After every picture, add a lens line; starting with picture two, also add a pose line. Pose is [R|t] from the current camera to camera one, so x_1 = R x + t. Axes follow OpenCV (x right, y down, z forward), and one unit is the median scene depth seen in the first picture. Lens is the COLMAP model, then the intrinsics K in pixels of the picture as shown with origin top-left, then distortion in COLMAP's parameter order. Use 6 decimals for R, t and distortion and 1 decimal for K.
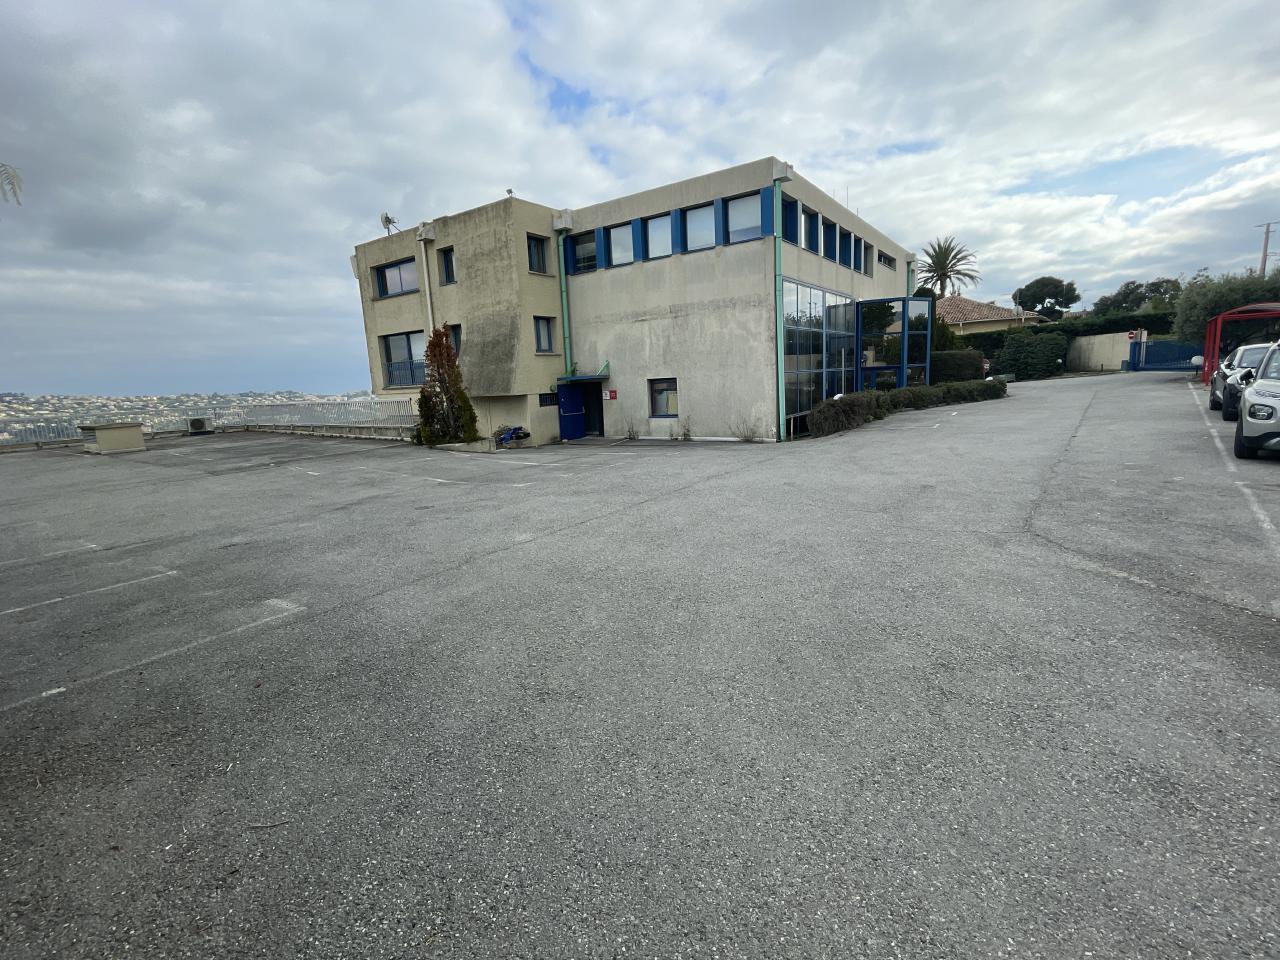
lens RADIAL K [[585.8, 0, 637.2], [0, 585.8, 476.0], [0, 0, 1]] dist [-0.003532, -0.000357]
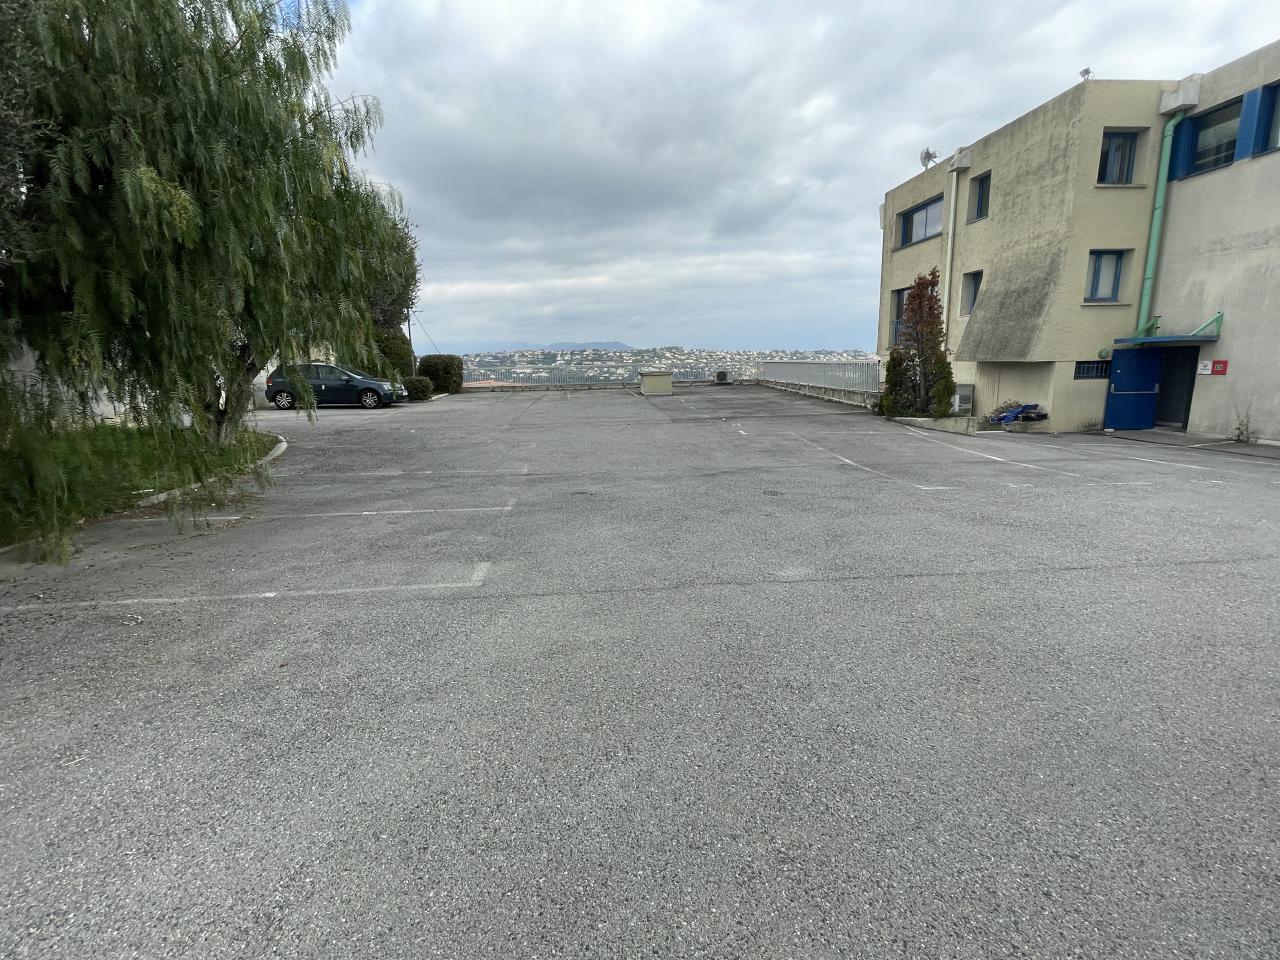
lens RADIAL K [[585.8, 0, 637.2], [0, 585.8, 476.0], [0, 0, 1]] dist [-0.003532, -0.000357]
pose [[0.634810, 0.185121, -0.750164, 0.054574], [-0.135744, 0.982495, 0.127583, -0.020470], [0.760651, 0.020839, 0.648826, 0.129127]]
